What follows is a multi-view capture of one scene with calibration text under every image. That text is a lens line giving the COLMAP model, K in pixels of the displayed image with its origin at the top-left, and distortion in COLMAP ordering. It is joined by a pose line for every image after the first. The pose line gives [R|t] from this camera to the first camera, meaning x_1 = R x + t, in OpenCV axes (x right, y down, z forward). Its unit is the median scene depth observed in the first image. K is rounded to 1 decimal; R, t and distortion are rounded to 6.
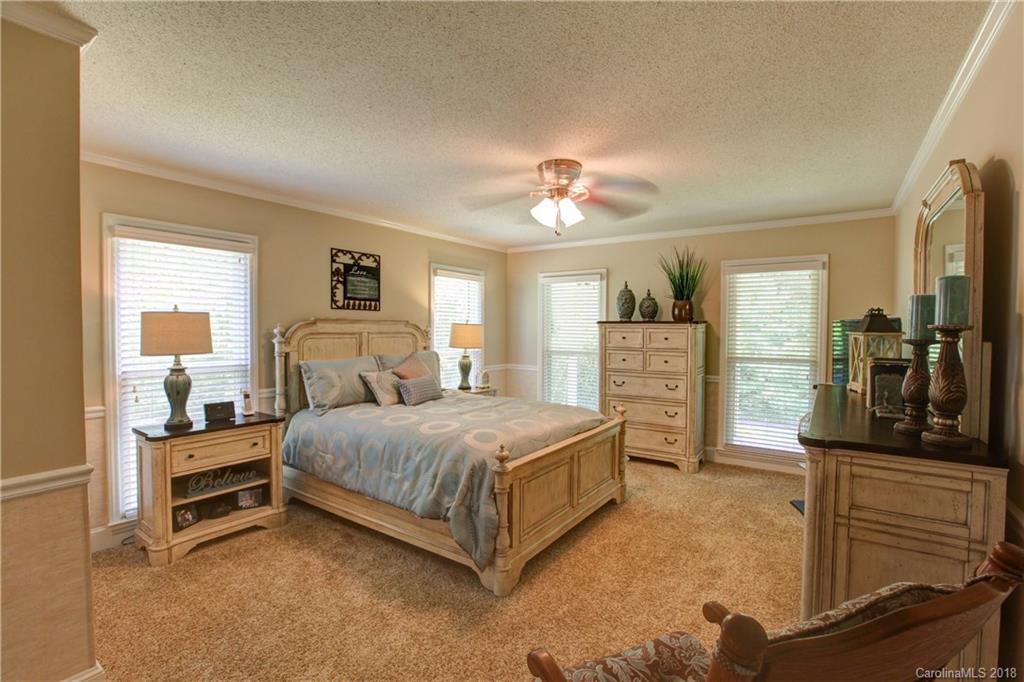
lens RADIAL K [[463.7, 0, 512.1], [0, 463.7, 341.7], [0, 0, 1]] dist [-0.049068, 0.005857]
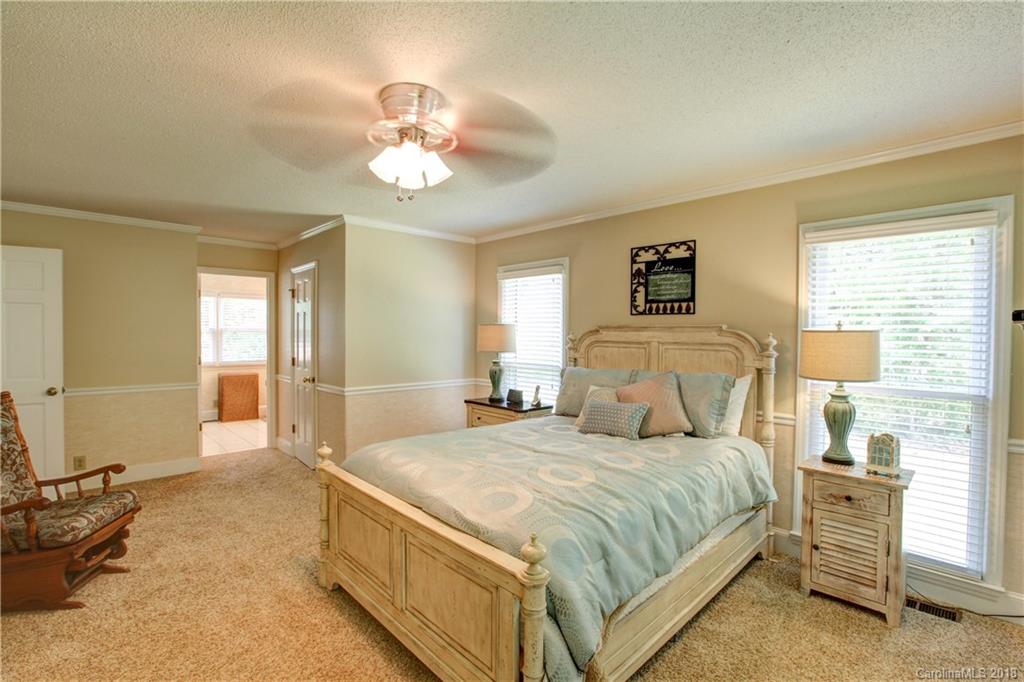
lens RADIAL K [[463.7, 0, 512.2], [0, 463.7, 330.1], [0, 0, 1]] dist [-0.049068, 0.005857]
pose [[-0.190935, -0.001741, -0.981601, 0.531096], [-0.031516, 0.999494, 0.004358, -0.037475], [0.981097, 0.031768, -0.190893, 0.915748]]
